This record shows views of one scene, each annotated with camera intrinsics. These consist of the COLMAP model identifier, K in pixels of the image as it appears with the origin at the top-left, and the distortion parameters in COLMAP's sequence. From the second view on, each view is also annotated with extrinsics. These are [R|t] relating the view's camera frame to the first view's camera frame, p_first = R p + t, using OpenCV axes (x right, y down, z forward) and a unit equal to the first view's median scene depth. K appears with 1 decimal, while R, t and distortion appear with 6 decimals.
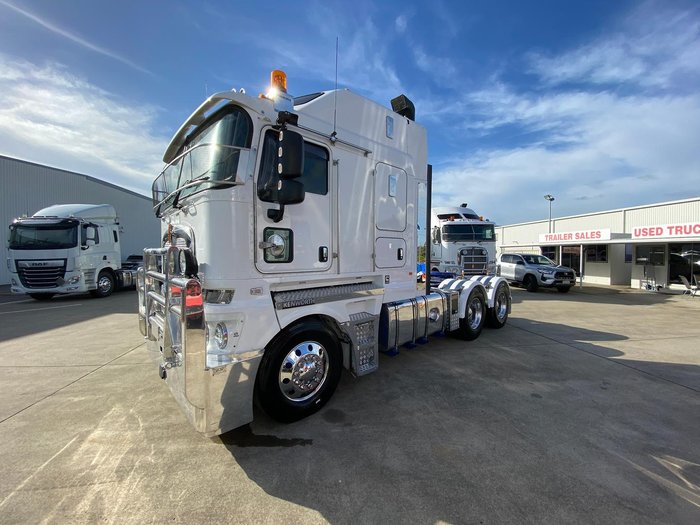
lens RADIAL K [[284.4, 0, 347.8], [0, 284.4, 262.8], [0, 0, 1]] dist [0.011790, -0.016816]
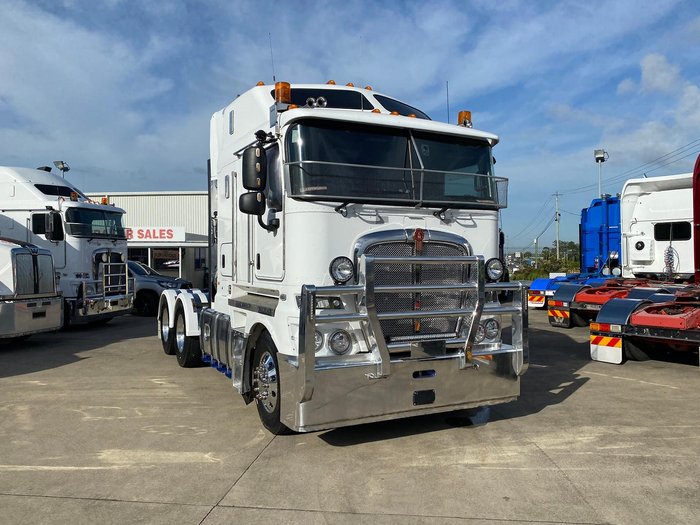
lens RADIAL K [[578.3, 0, 350.0], [0, 578.3, 262.5], [0, 0, 1]] dist [-0.005495, -0.007373]
pose [[0.259765, -0.007936, 0.965639, -0.529029], [0.031772, 0.999495, -0.000333, -0.008624], [-0.965149, 0.030767, 0.259886, 0.165183]]
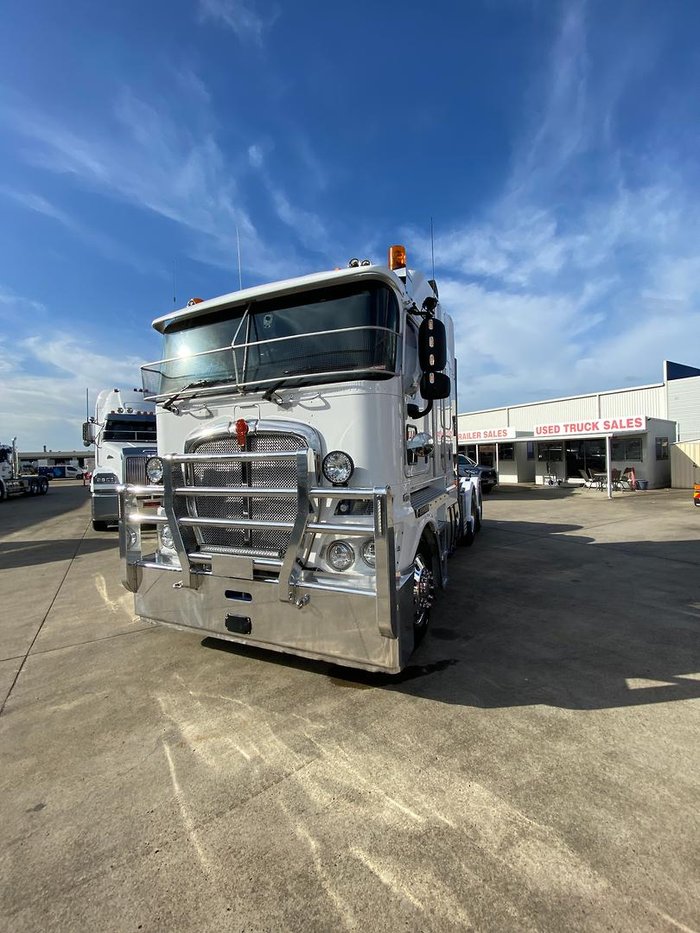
lens RADIAL K [[379.1, 0, 348.6], [0, 379.1, 463.9], [0, 0, 1]] dist [0.011790, -0.016816]
pose [[0.917359, -0.036117, 0.396418, -0.167364], [0.044369, 0.998947, -0.011663, 0.000143], [-0.395580, 0.028288, 0.917996, 0.000823]]
